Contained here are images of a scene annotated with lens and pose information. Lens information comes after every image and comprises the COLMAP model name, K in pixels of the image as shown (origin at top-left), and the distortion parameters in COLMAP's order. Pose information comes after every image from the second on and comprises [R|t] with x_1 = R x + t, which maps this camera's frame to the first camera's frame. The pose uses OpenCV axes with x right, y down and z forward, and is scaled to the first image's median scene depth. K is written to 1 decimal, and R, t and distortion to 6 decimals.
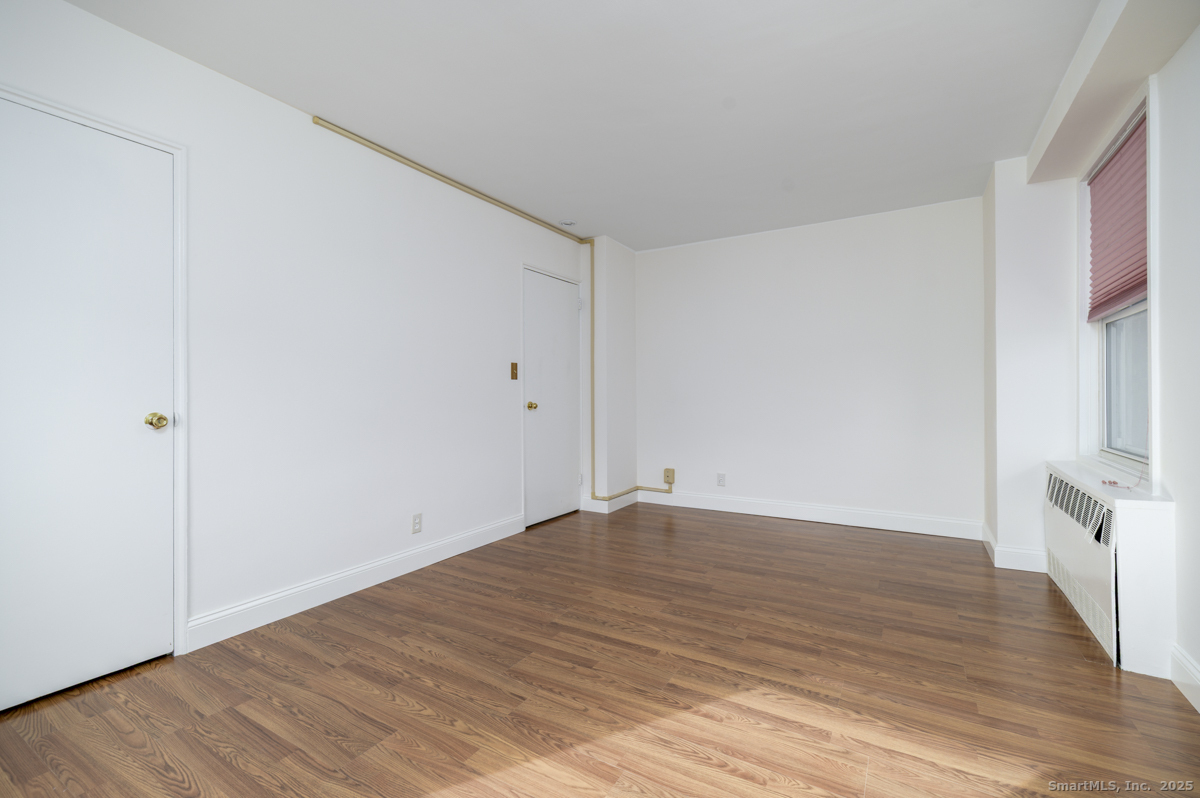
lens RADIAL K [[534.0, 0, 596.6], [0, 534.0, 391.8], [0, 0, 1]] dist [-0.002817, -0.002658]
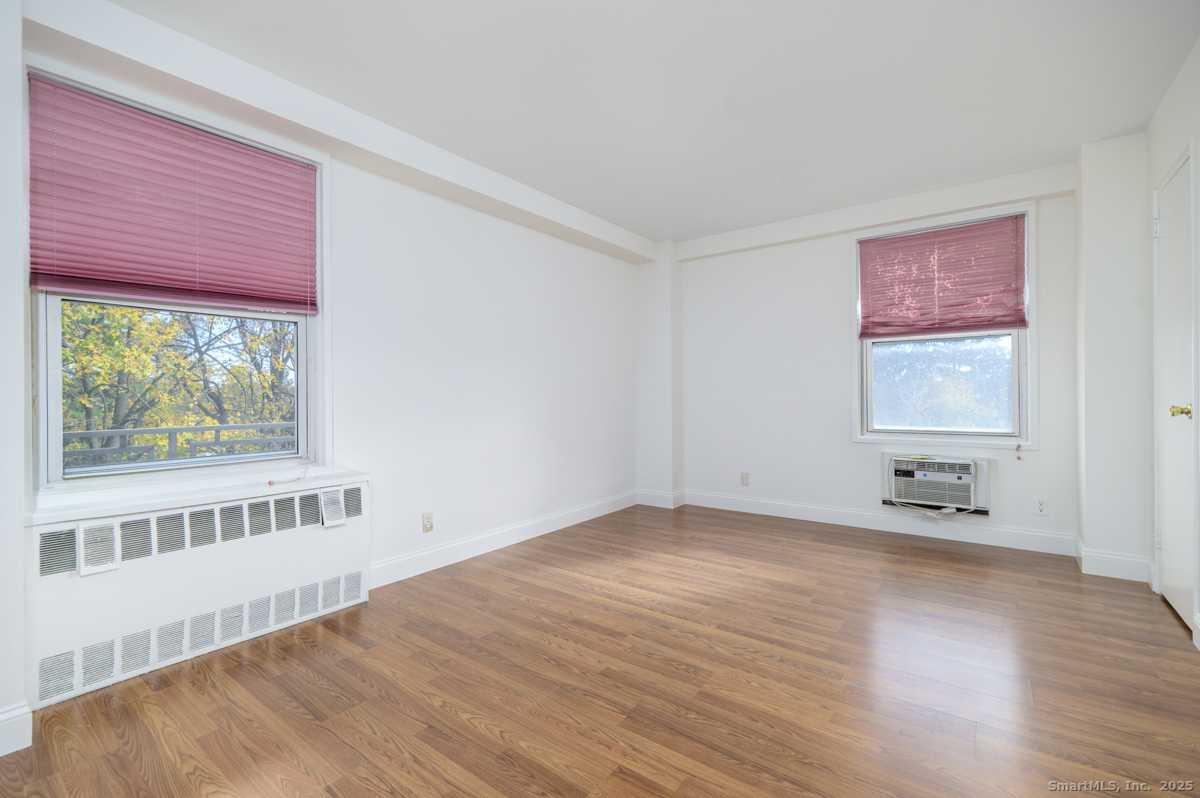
lens RADIAL K [[534.0, 0, 591.3], [0, 534.0, 389.2], [0, 0, 1]] dist [-0.002817, -0.002658]
pose [[-0.993253, 0.016082, 0.114847, 0.221121], [0.014565, 0.999795, -0.014034, 0.009194], [-0.115049, -0.012267, -0.993284, 1.969646]]
